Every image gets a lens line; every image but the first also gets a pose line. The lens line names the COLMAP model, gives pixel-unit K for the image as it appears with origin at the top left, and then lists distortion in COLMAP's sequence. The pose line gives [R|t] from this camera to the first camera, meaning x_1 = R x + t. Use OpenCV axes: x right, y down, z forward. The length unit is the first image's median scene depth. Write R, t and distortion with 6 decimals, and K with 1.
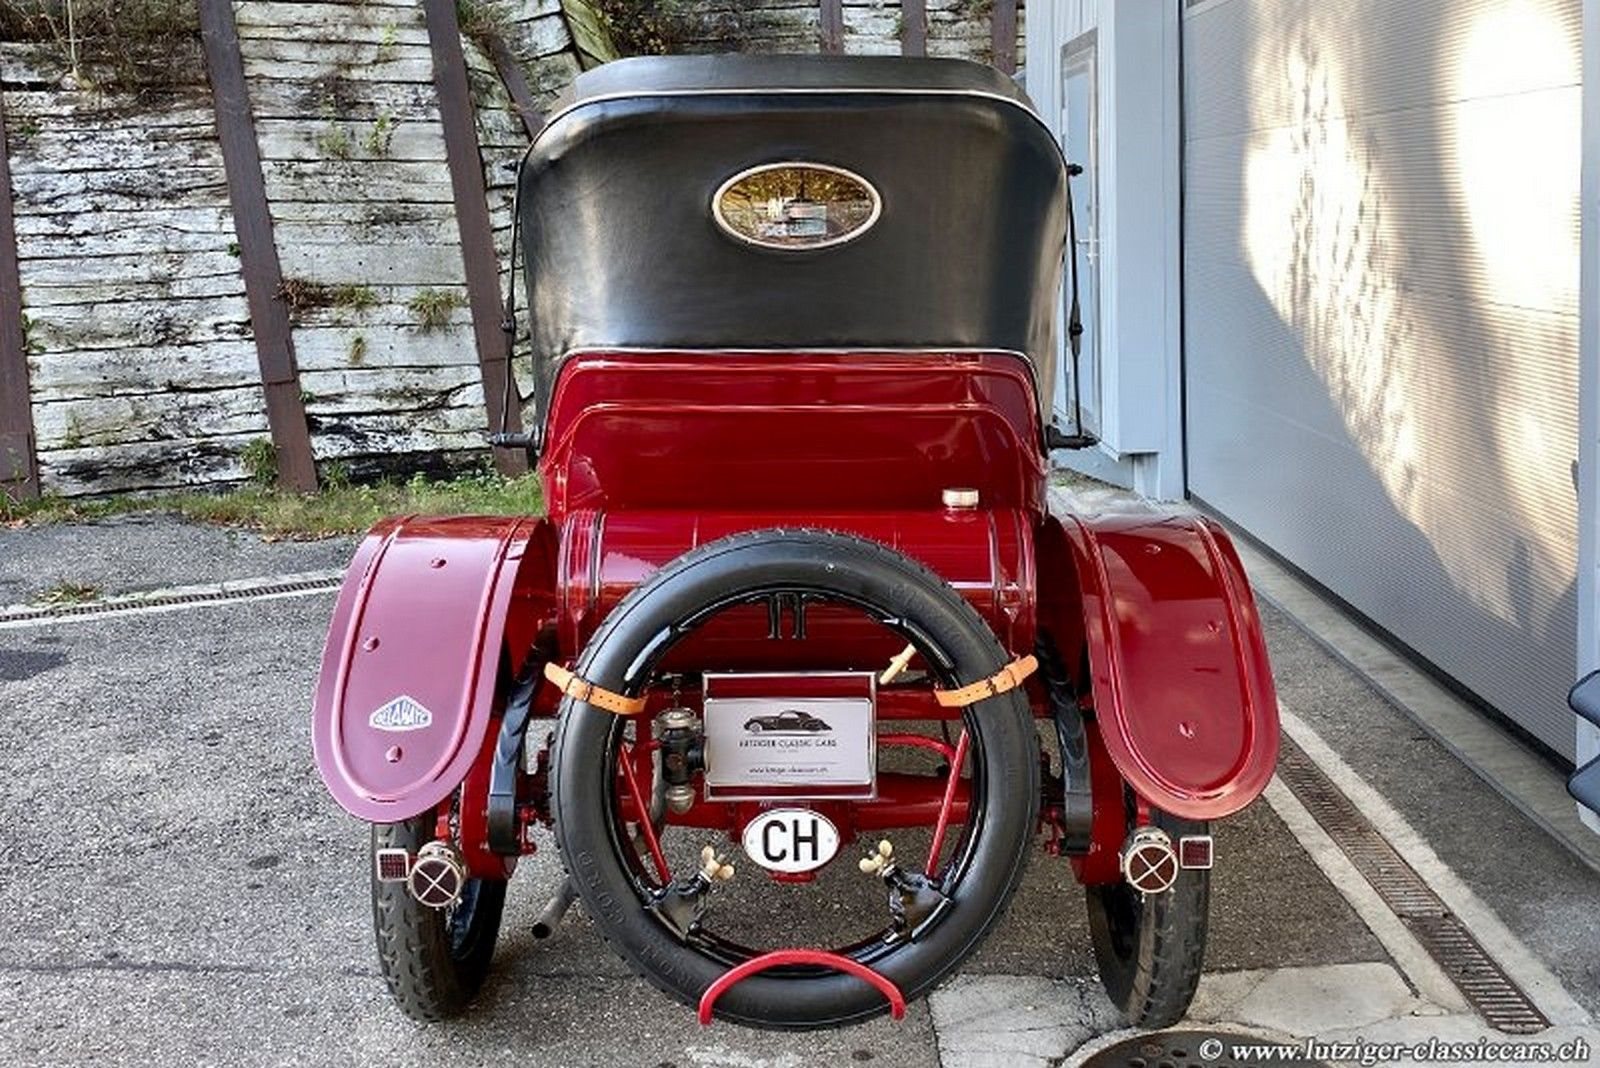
lens RADIAL K [[1635.3, 0, 772.1], [0, 1635.3, 356.2], [0, 0, 1]] dist [0.046266, -0.017243]
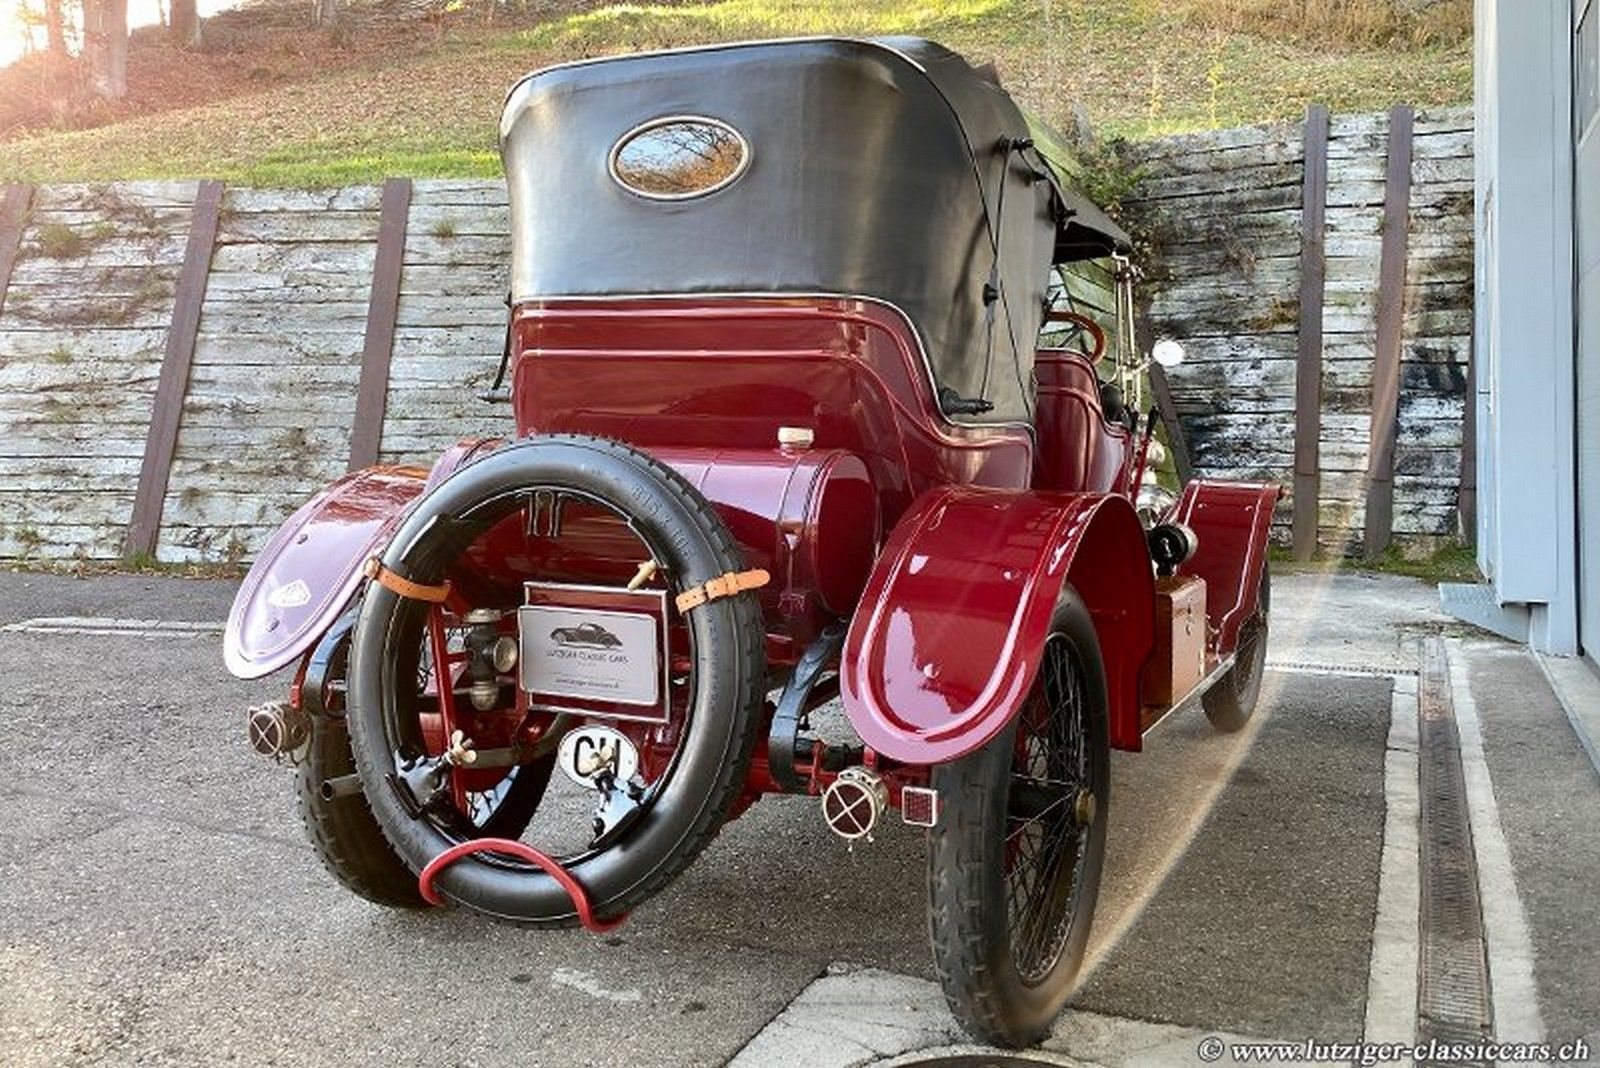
lens RADIAL K [[1326.7, 0, 799.4], [0, 1326.7, 427.1], [0, 0, 1]] dist [0.090550, -0.188131]
pose [[0.911168, 0.026486, -0.411182, 0.460439], [-0.066628, 0.994269, -0.083602, 0.151970], [0.406612, 0.103572, 0.907711, 0.277435]]
